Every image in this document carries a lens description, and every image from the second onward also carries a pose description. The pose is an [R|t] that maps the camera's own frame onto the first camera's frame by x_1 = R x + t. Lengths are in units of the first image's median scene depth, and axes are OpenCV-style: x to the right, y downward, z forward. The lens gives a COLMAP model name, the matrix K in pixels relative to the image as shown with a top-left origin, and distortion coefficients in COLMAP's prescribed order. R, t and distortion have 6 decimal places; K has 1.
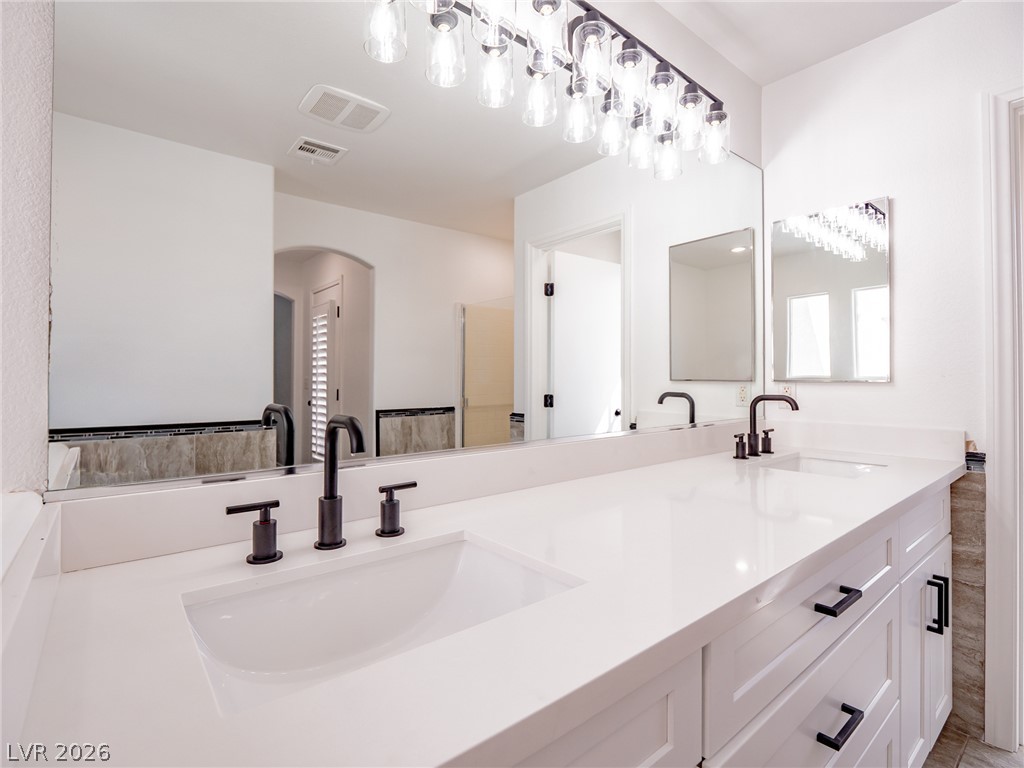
lens RADIAL K [[494.5, 0, 515.8], [0, 494.5, 374.6], [0, 0, 1]] dist [-0.017234, 0.001006]
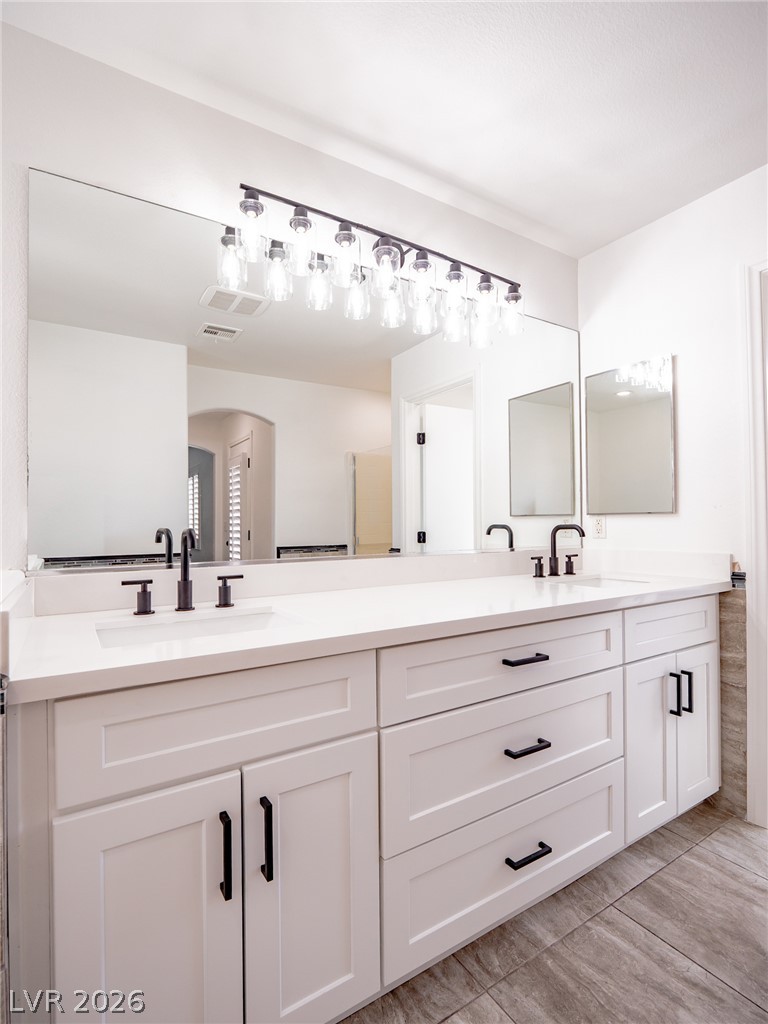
lens RADIAL K [[494.5, 0, 378.1], [0, 494.5, 519.5], [0, 0, 1]] dist [-0.017234, 0.001006]
pose [[0.991341, -0.008446, -0.131038, 0.191438], [0.008092, 0.999962, -0.003234, 0.024538], [0.131060, 0.002145, 0.991372, -0.213931]]
